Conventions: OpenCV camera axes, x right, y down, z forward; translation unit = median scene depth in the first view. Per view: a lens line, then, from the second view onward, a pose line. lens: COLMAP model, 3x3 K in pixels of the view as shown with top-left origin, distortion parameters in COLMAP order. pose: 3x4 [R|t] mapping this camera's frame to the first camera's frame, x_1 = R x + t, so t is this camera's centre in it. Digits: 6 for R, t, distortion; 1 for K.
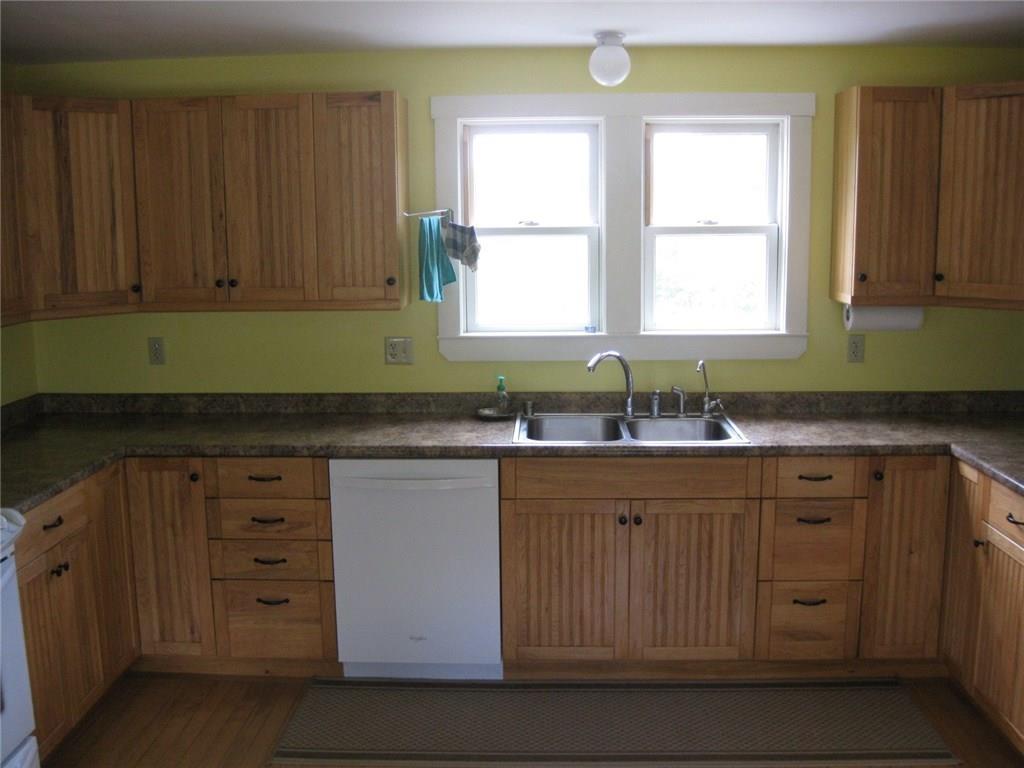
lens RADIAL K [[1040.8, 0, 511.6], [0, 1040.8, 396.8], [0, 0, 1]] dist [-0.117680, 0.032757]
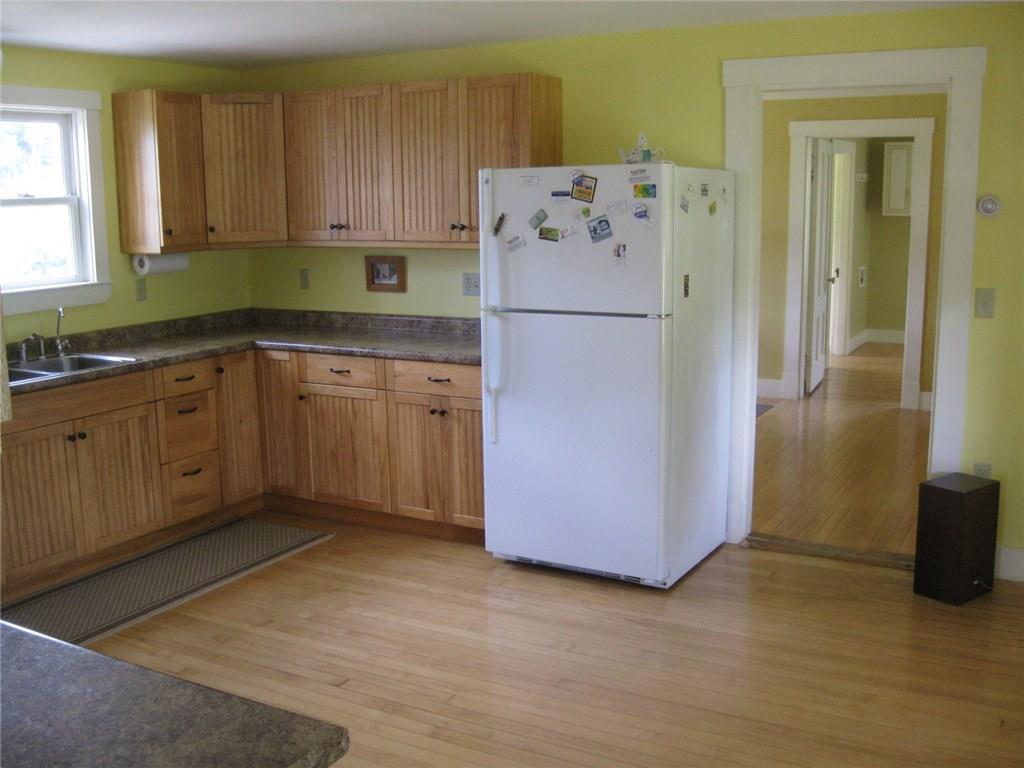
lens RADIAL K [[1060.0, 0, 527.7], [0, 1060.0, 387.8], [0, 0, 1]] dist [-0.122139, 0.007905]
pose [[0.456114, -0.156191, 0.876107, -0.665222], [0.155752, 0.983293, 0.094213, 0.028998], [-0.876186, 0.093484, 0.472821, -0.041265]]
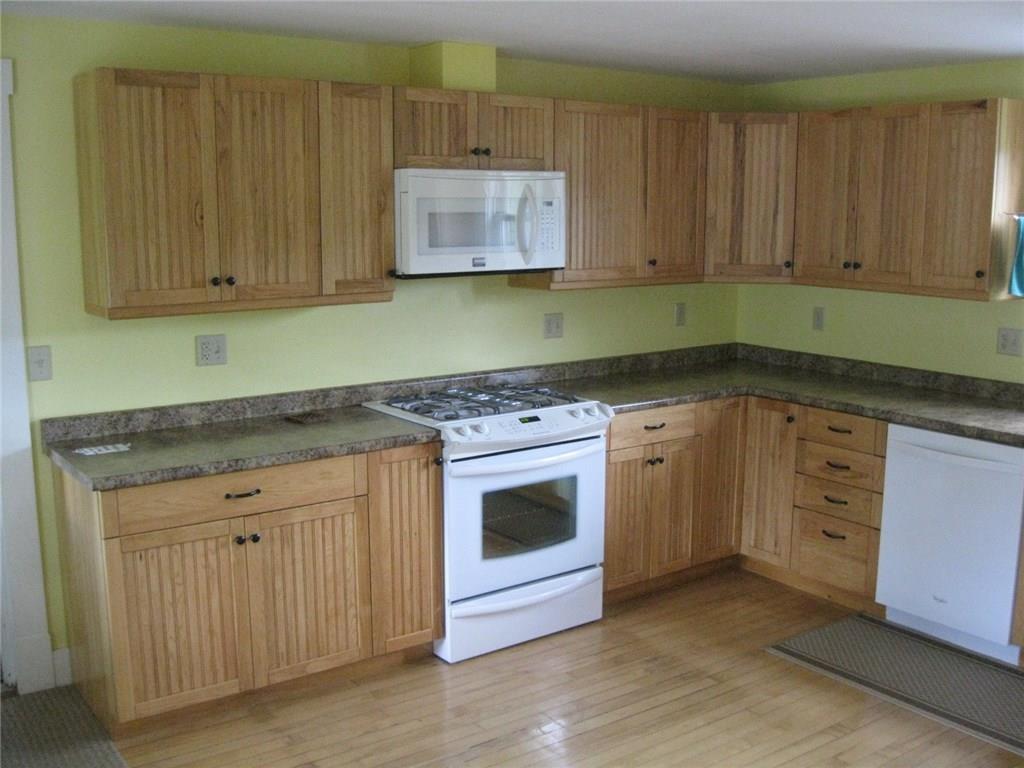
lens RADIAL K [[1060.0, 0, 527.7], [0, 1060.0, 387.8], [0, 0, 1]] dist [-0.122139, 0.007905]
pose [[0.627936, 0.142293, -0.765147, 0.446814], [-0.140328, 0.987731, 0.068524, -0.001332], [0.765510, 0.064343, 0.640199, -0.047168]]
